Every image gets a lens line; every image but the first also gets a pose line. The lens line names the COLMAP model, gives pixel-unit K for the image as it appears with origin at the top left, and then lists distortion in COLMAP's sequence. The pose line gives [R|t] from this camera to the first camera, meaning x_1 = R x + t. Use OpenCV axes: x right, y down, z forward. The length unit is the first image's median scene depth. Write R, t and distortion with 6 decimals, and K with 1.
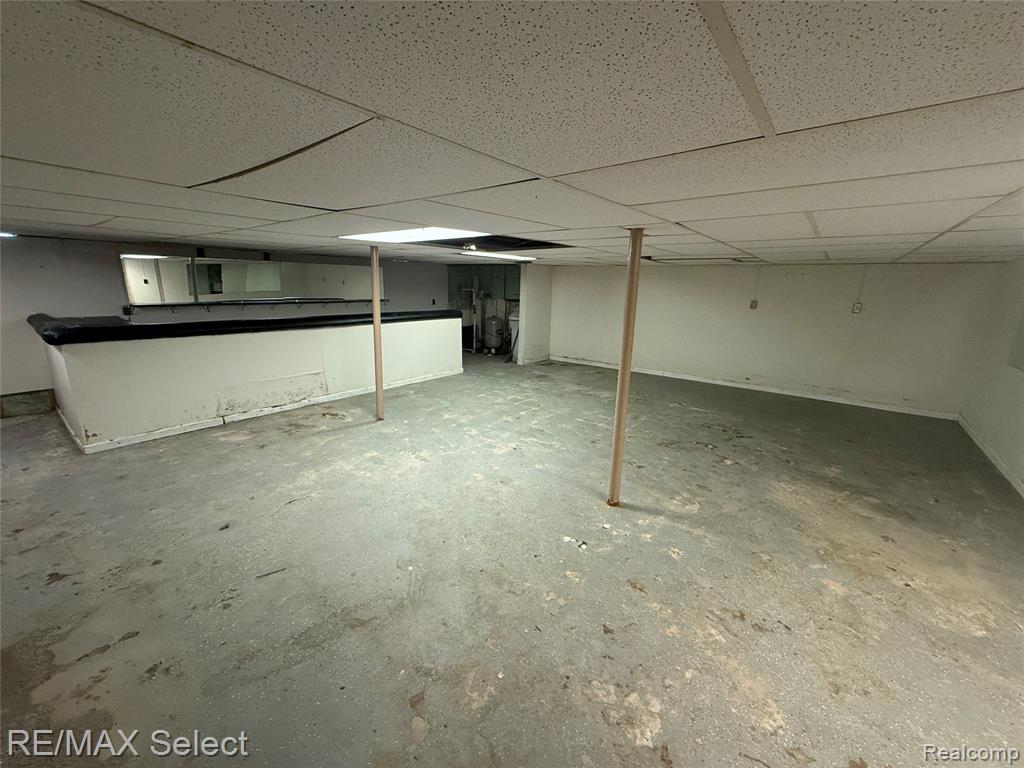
lens RADIAL K [[406.6, 0, 512.5], [0, 406.6, 381.8], [0, 0, 1]] dist [-0.005364, -0.000578]
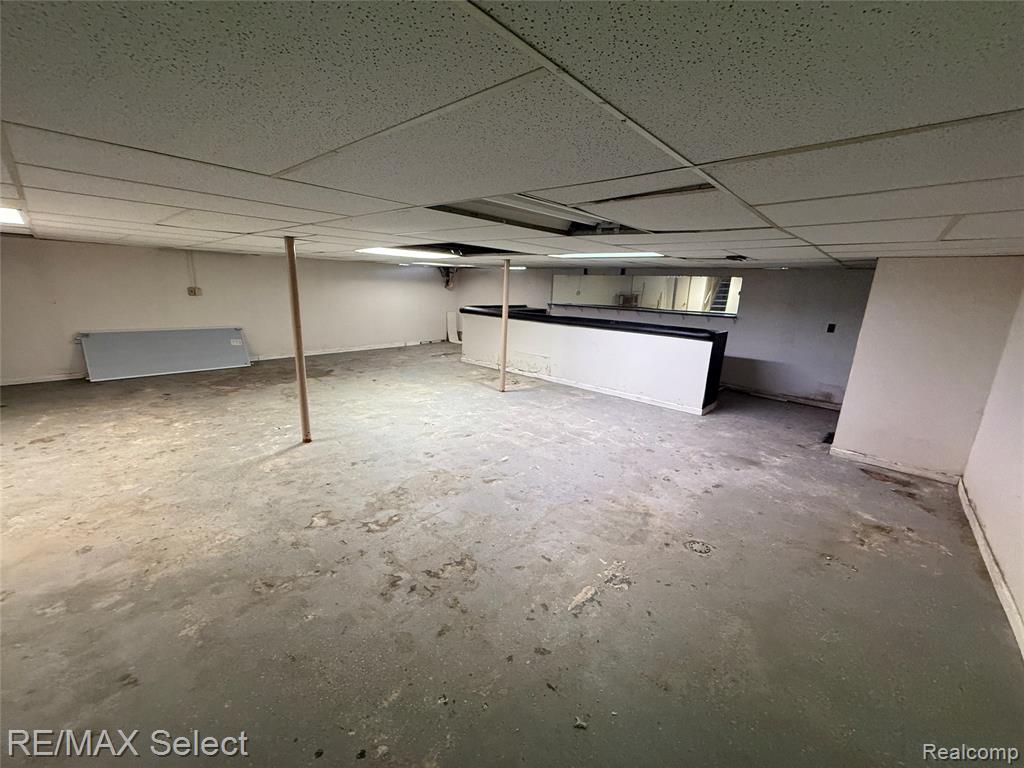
lens RADIAL K [[406.6, 0, 513.1], [0, 406.6, 383.4], [0, 0, 1]] dist [-0.005364, -0.000578]
pose [[-0.060134, 0.213362, -0.975121, 1.122955], [-0.272308, 0.936329, 0.221667, -0.274549], [0.960329, 0.278863, 0.001795, 1.220978]]
